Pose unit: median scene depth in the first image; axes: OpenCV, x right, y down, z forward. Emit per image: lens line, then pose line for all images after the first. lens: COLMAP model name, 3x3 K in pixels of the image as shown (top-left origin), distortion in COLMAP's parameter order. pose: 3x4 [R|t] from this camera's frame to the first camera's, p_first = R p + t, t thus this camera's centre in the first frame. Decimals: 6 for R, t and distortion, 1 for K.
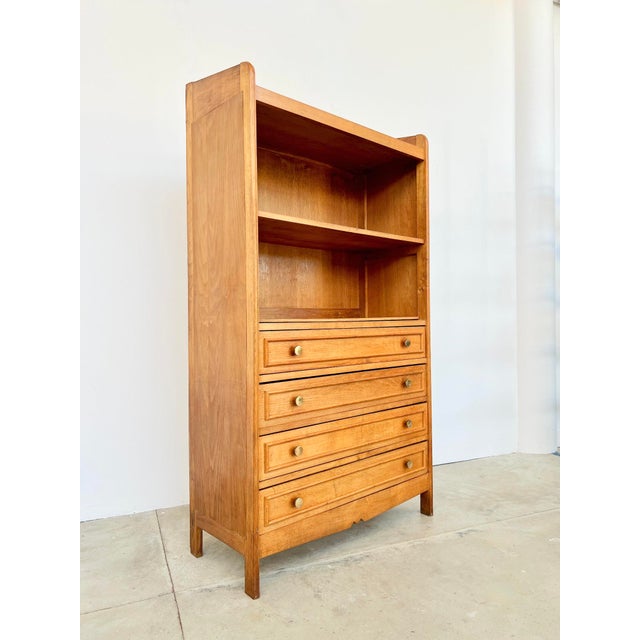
lens RADIAL K [[480.2, 0, 320.6], [0, 480.2, 319.5], [0, 0, 1]] dist [0.061699, -0.080012]
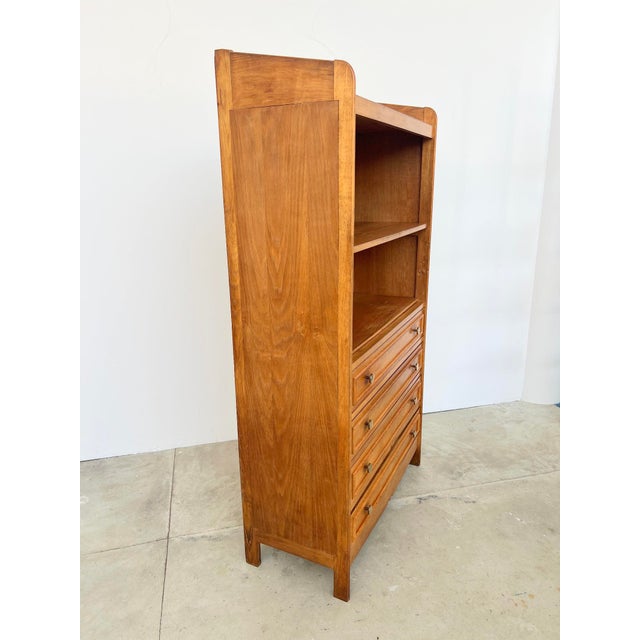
lens RADIAL K [[480.2, 0, 316.0], [0, 480.2, 325.1], [0, 0, 1]] dist [0.061699, -0.080012]
pose [[0.930445, -0.102653, 0.351760, -0.427097], [0.001598, 0.961086, 0.276245, -0.273845], [-0.366429, -0.256469, 0.894401, 0.156977]]
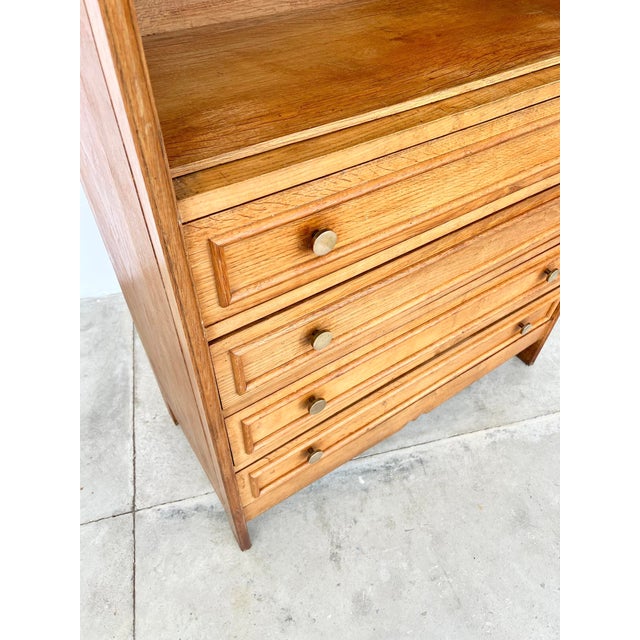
lens RADIAL K [[480.2, 0, 322.1], [0, 480.2, 319.7], [0, 0, 1]] dist [0.061699, -0.080012]
pose [[0.989283, 0.127455, -0.071241, -0.014925], [-0.035181, 0.681595, 0.730883, -0.124919], [0.141712, -0.720544, 0.678774, 0.633444]]
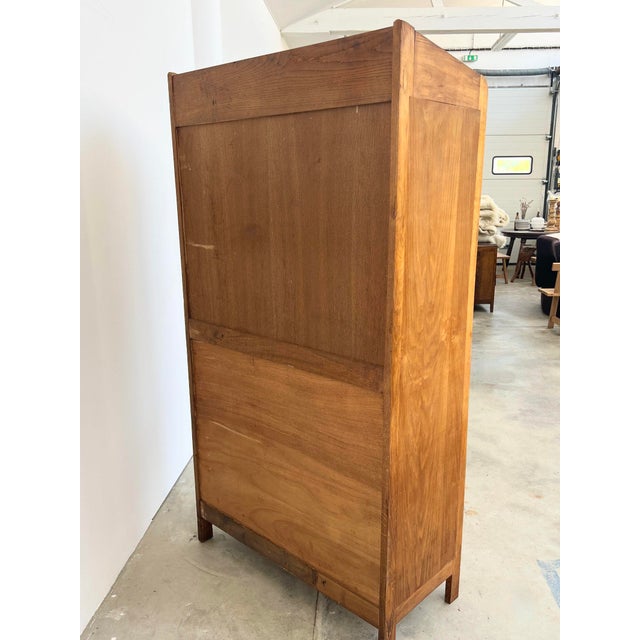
lens RADIAL K [[547.0, 0, 318.2], [0, 547.0, 323.0], [0, 0, 1]] dist [0.063813, -0.061847]
pose [[-0.056457, -0.214200, 0.975157, -0.994222], [0.004155, 0.976656, 0.214770, -0.255859], [-0.998396, 0.016177, -0.054249, 1.114569]]
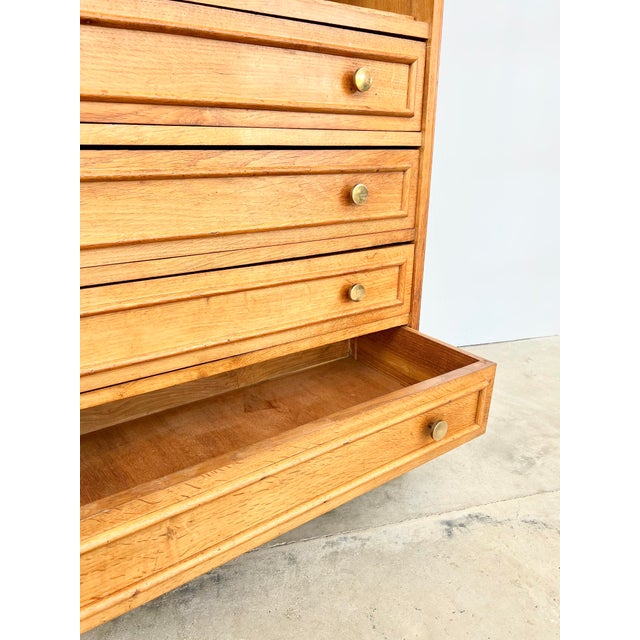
lens RADIAL K [[505.1, 0, 325.5], [0, 505.1, 324.3], [0, 0, 1]] dist [0.055572, -0.065093]
pose [[0.993085, 0.054595, -0.103935, 0.219703], [-0.016576, 0.941631, 0.336239, 0.101414], [0.116225, -0.332191, 0.936024, 0.619139]]
